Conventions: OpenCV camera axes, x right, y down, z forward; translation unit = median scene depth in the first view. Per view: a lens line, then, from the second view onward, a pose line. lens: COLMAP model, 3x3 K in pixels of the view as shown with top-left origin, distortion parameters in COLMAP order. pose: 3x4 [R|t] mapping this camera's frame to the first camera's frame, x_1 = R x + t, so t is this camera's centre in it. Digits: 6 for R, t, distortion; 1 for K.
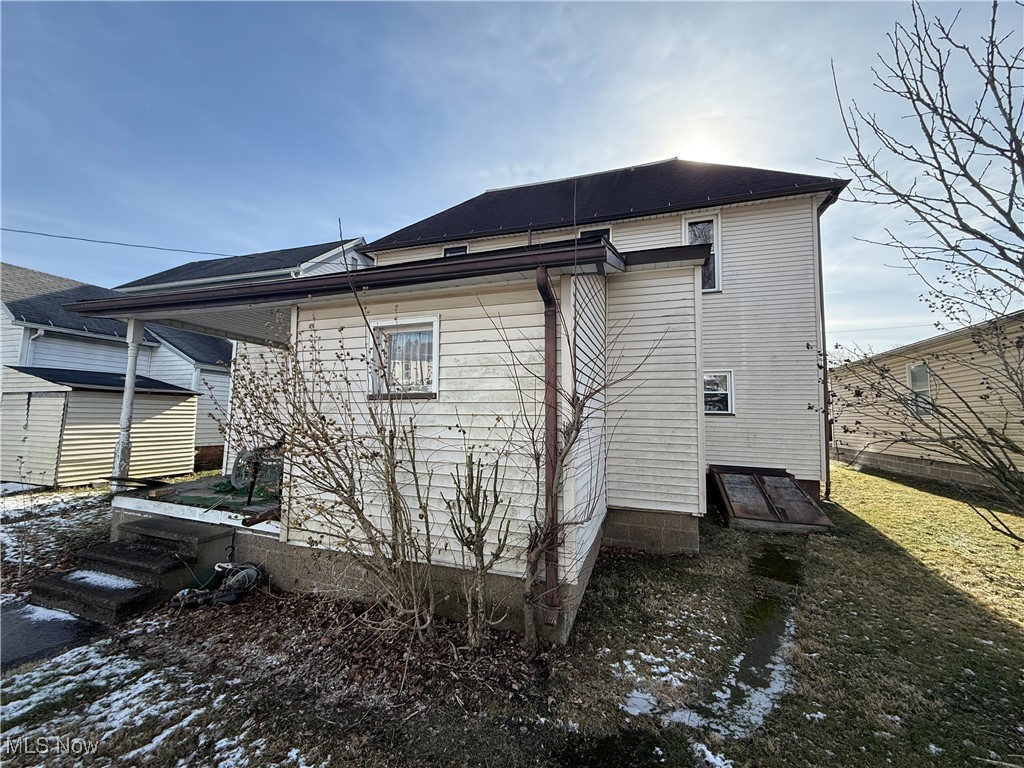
lens RADIAL K [[407.8, 0, 511.3], [0, 407.8, 383.8], [0, 0, 1]] dist [-0.014102, 0.000204]
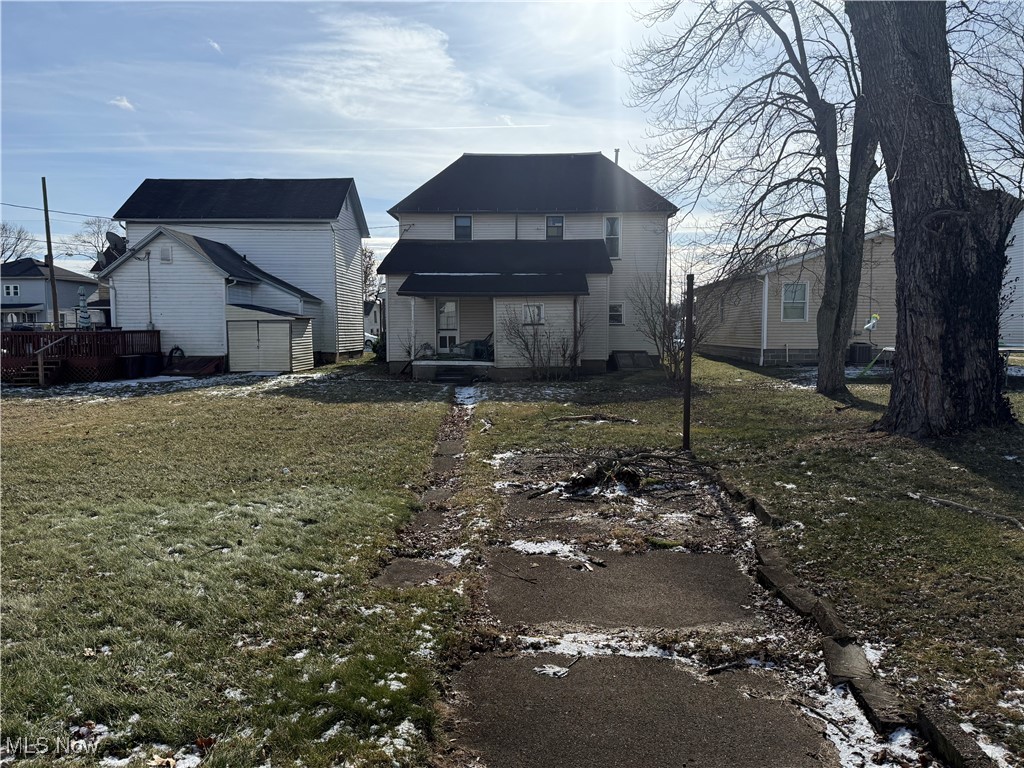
lens RADIAL K [[706.4, 0, 512.6], [0, 706.4, 385.6], [0, 0, 1]] dist [0.034674, -0.020483]
pose [[0.957351, -0.045819, 0.285272, -1.052512], [-0.002423, 0.986038, 0.166503, -0.219035], [-0.288918, -0.160093, 0.943873, -2.317260]]
